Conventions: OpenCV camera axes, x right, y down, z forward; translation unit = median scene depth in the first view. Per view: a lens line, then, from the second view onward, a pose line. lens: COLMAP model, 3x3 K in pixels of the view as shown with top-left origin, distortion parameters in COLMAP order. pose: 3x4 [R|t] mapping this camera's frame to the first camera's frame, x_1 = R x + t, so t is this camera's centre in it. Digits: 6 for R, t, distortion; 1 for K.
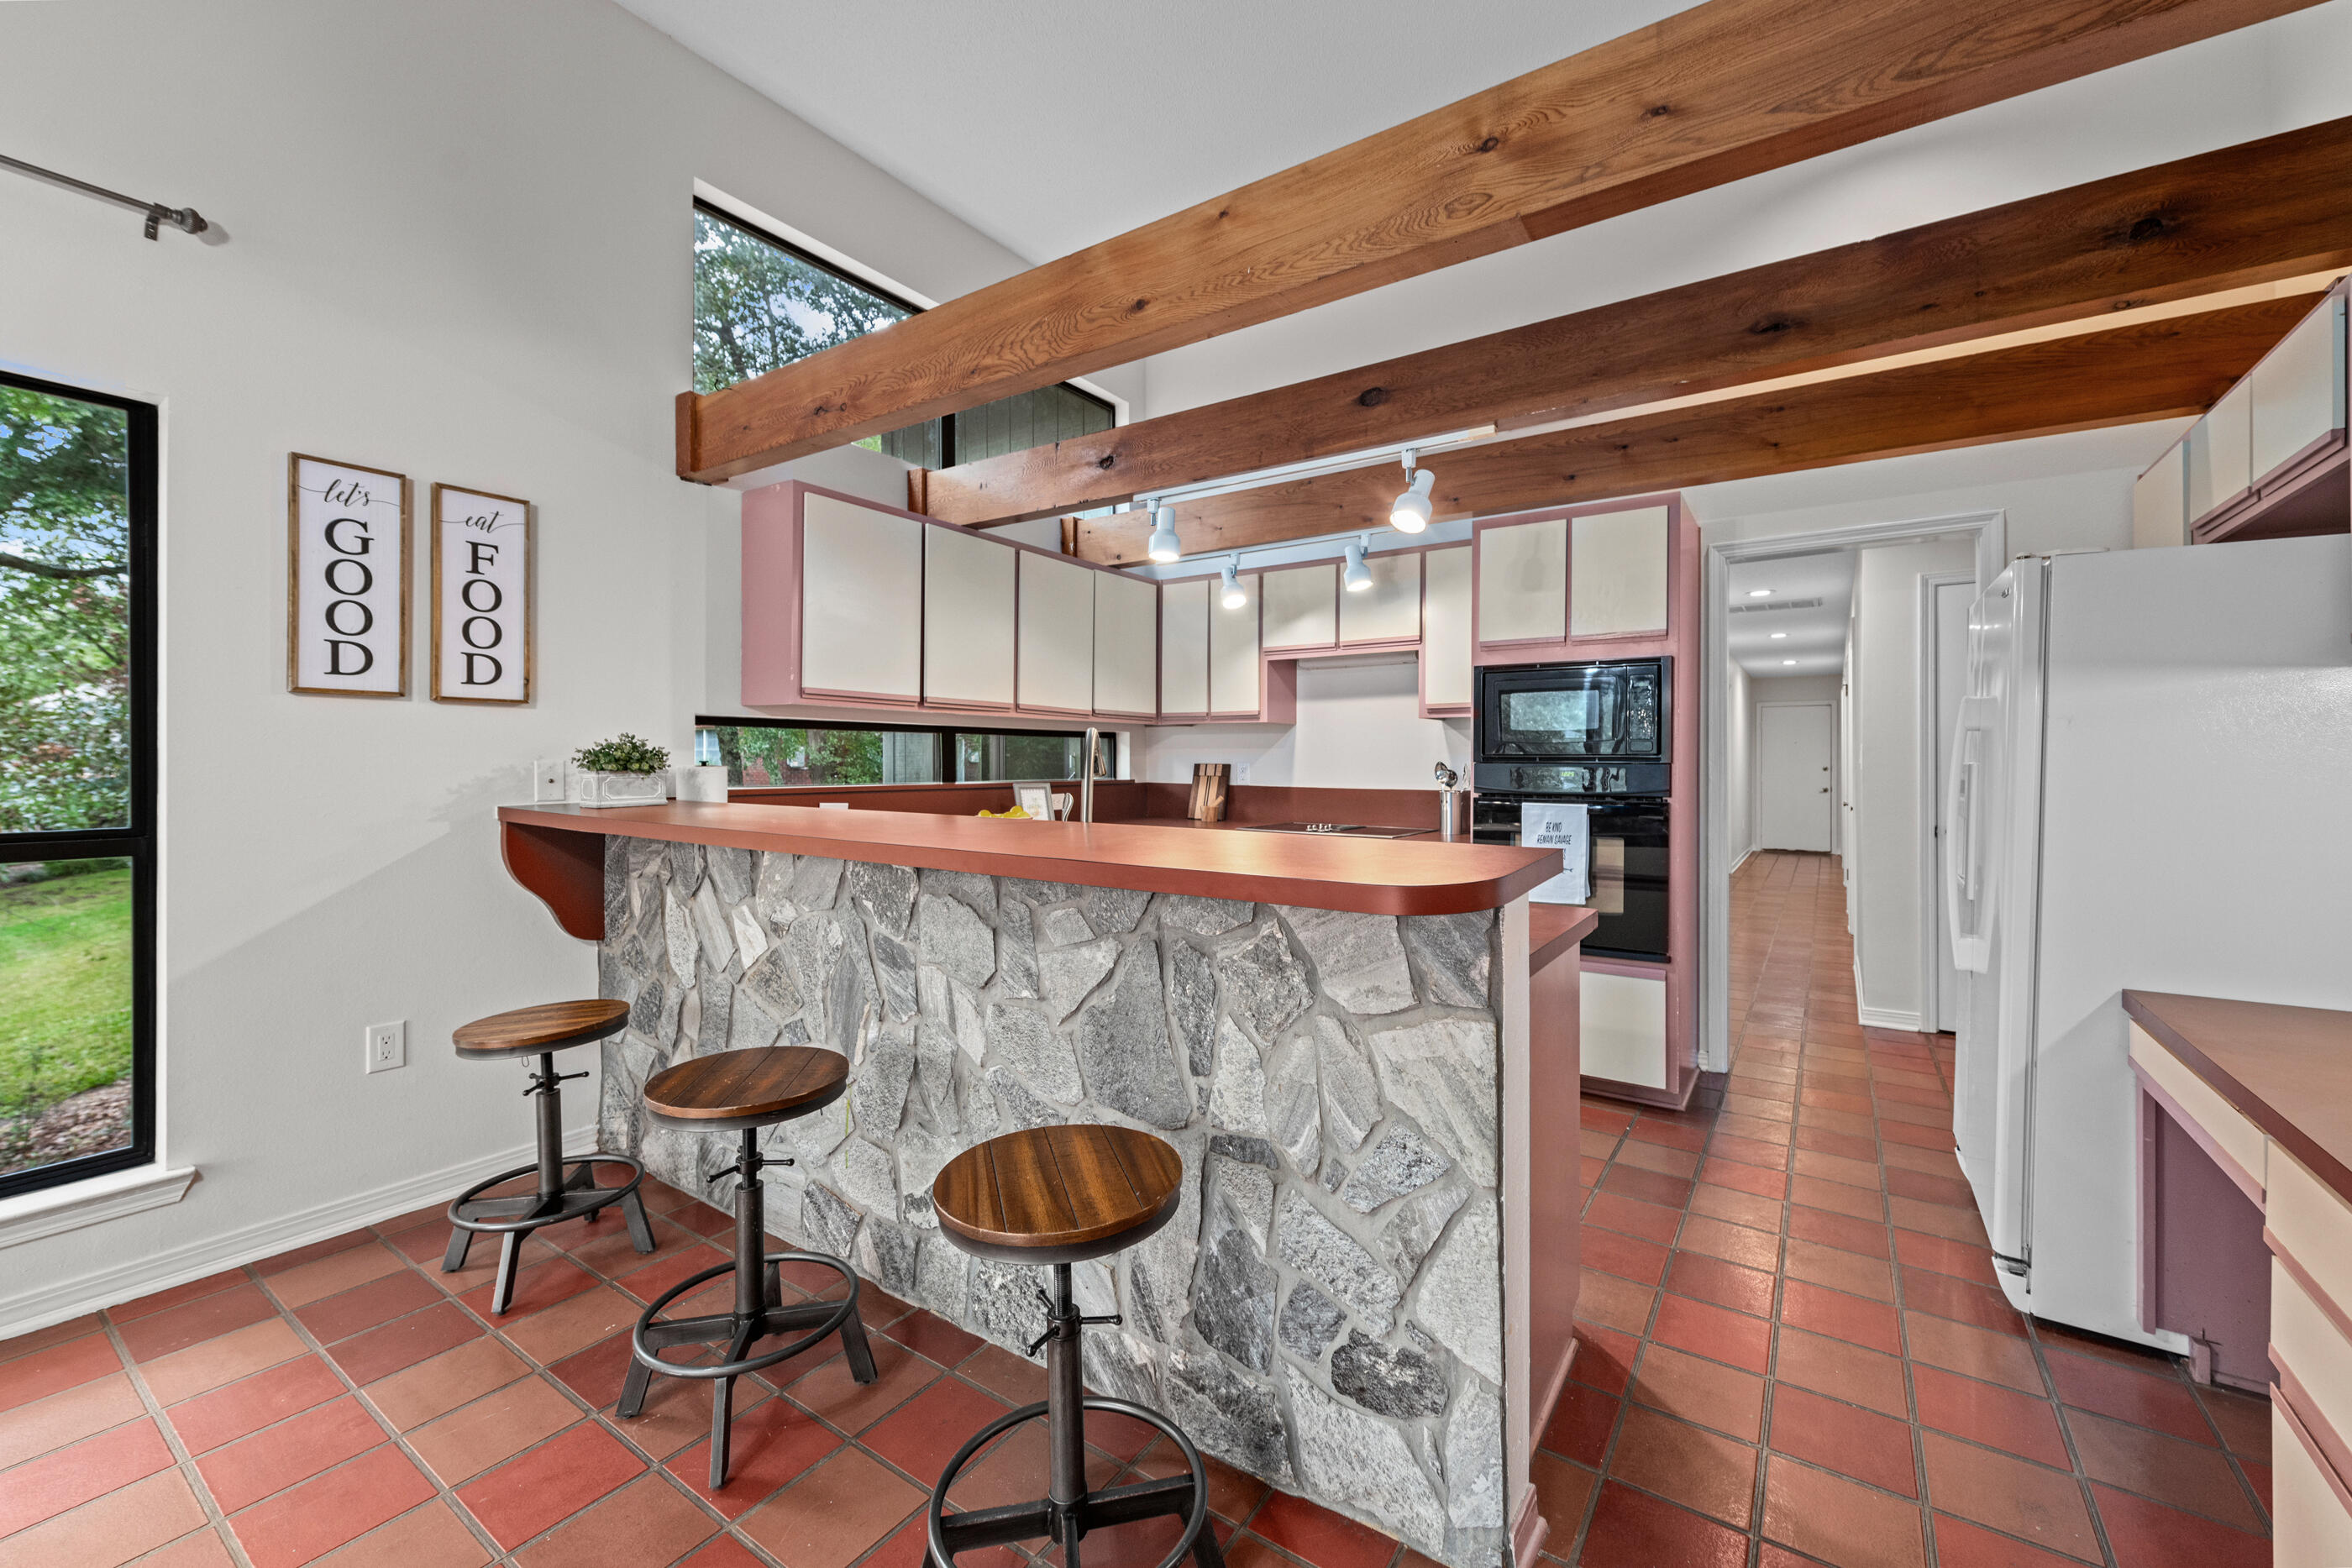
lens RADIAL K [[928.7, 0, 1192.4], [0, 928.7, 763.5], [0, 0, 1]] dist [0.015529, -0.003713]
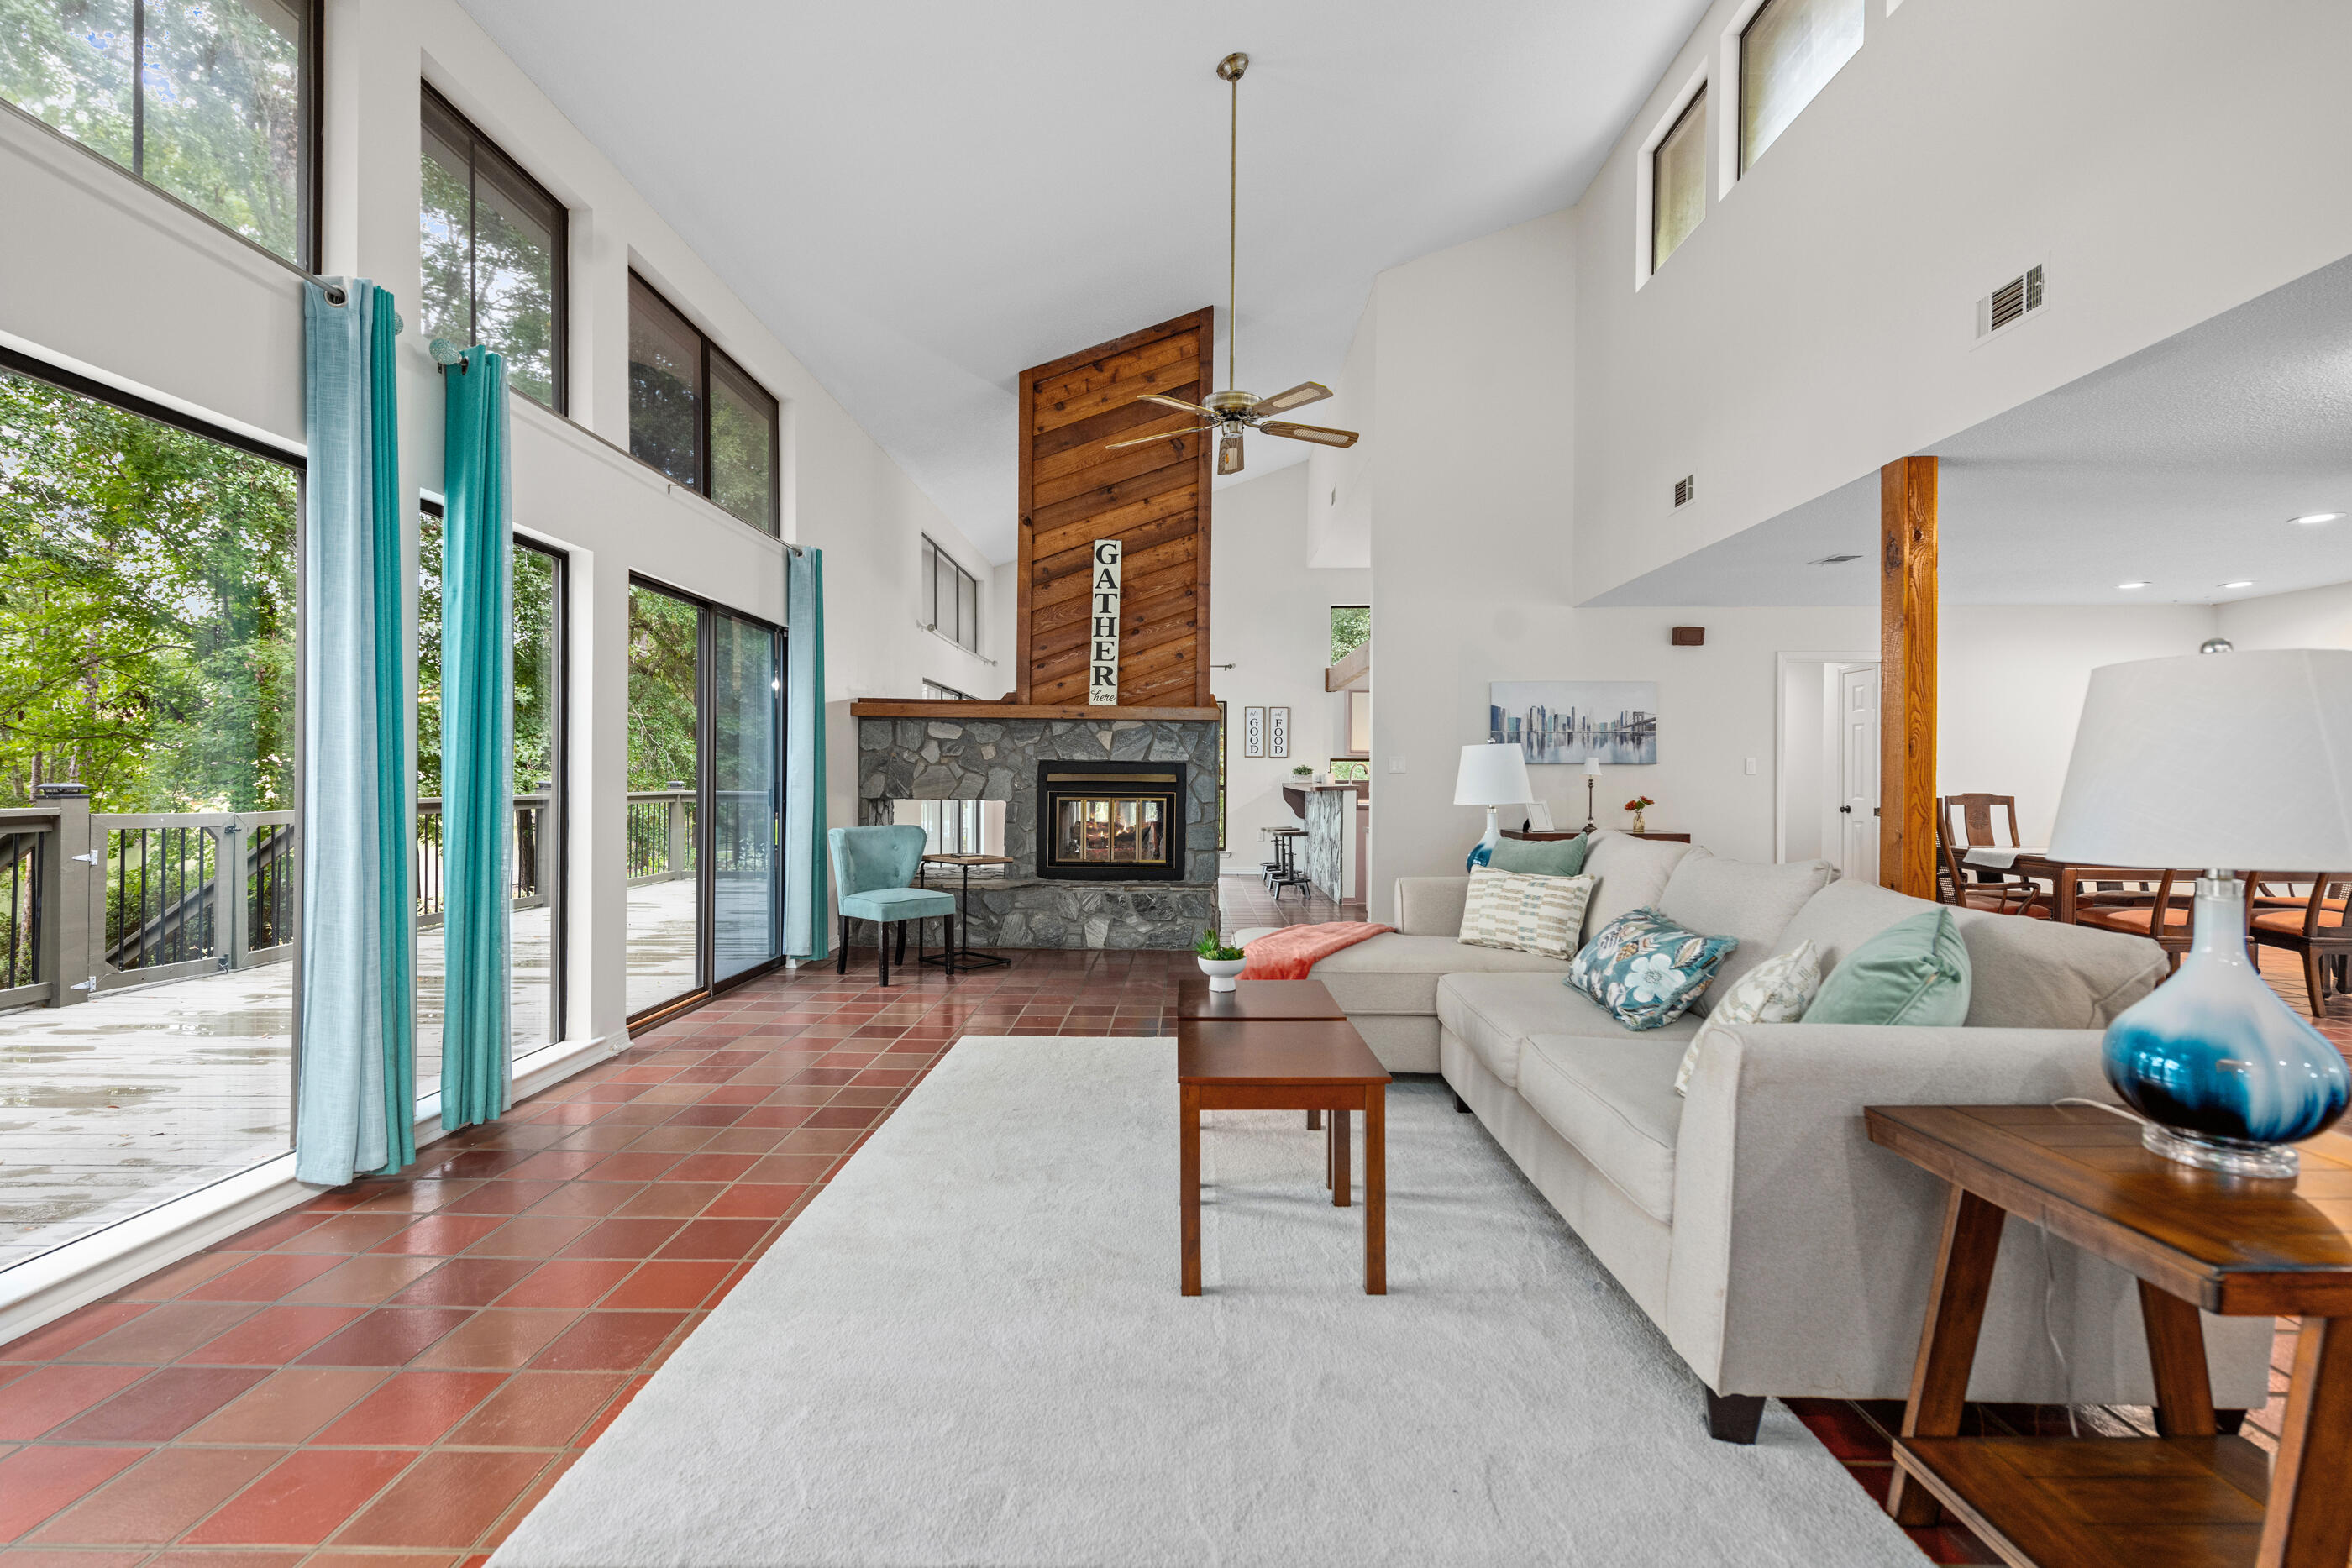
lens RADIAL K [[1032.9, 0, 1183.3], [0, 1032.9, 777.7], [0, 0, 1]] dist [0.011980, -0.004416]
pose [[0.555134, 0.000477, -0.831761, 2.401836], [-0.003787, 0.999991, -0.001954, 0.027219], [0.831752, 0.004234, 0.555131, -1.612192]]
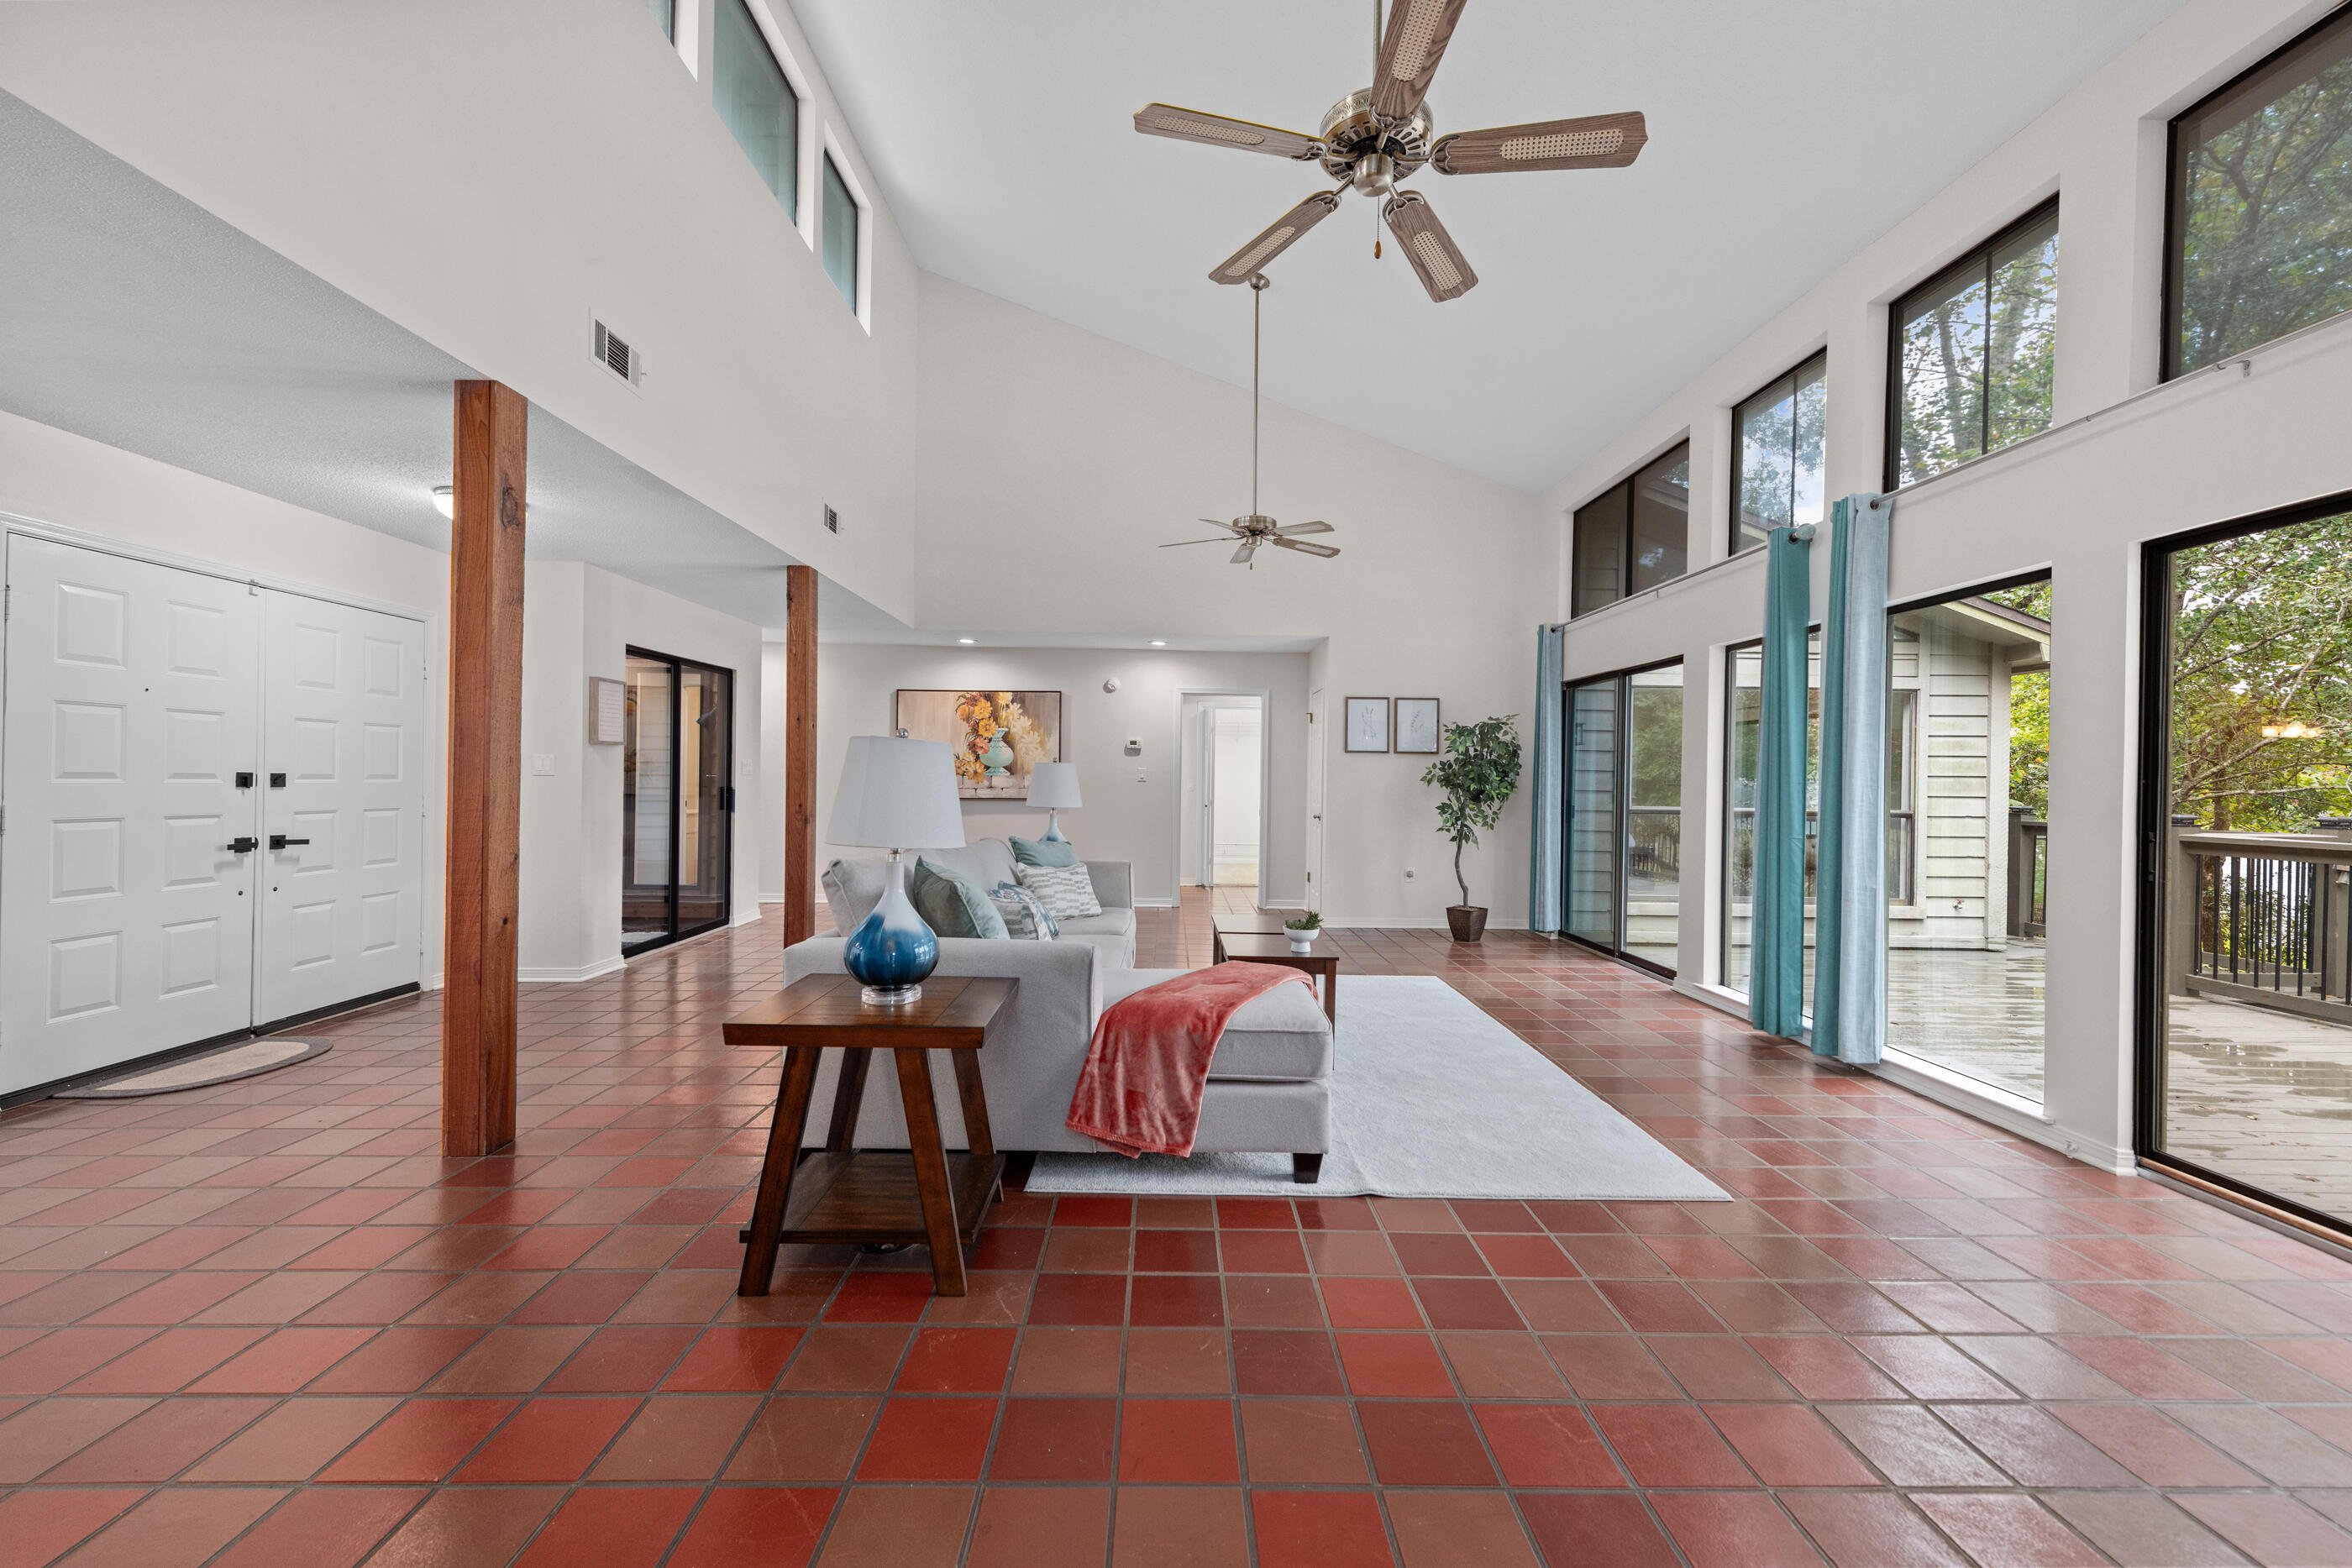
lens RADIAL K [[928.7, 0, 1178.3], [0, 928.7, 780.8], [0, 0, 1]] dist [0.015529, -0.003713]
pose [[-0.572859, -0.008103, 0.819614, 0.588828], [-0.015196, 0.999884, -0.000736, 0.005332], [-0.819513, -0.012877, -0.572916, -0.108048]]
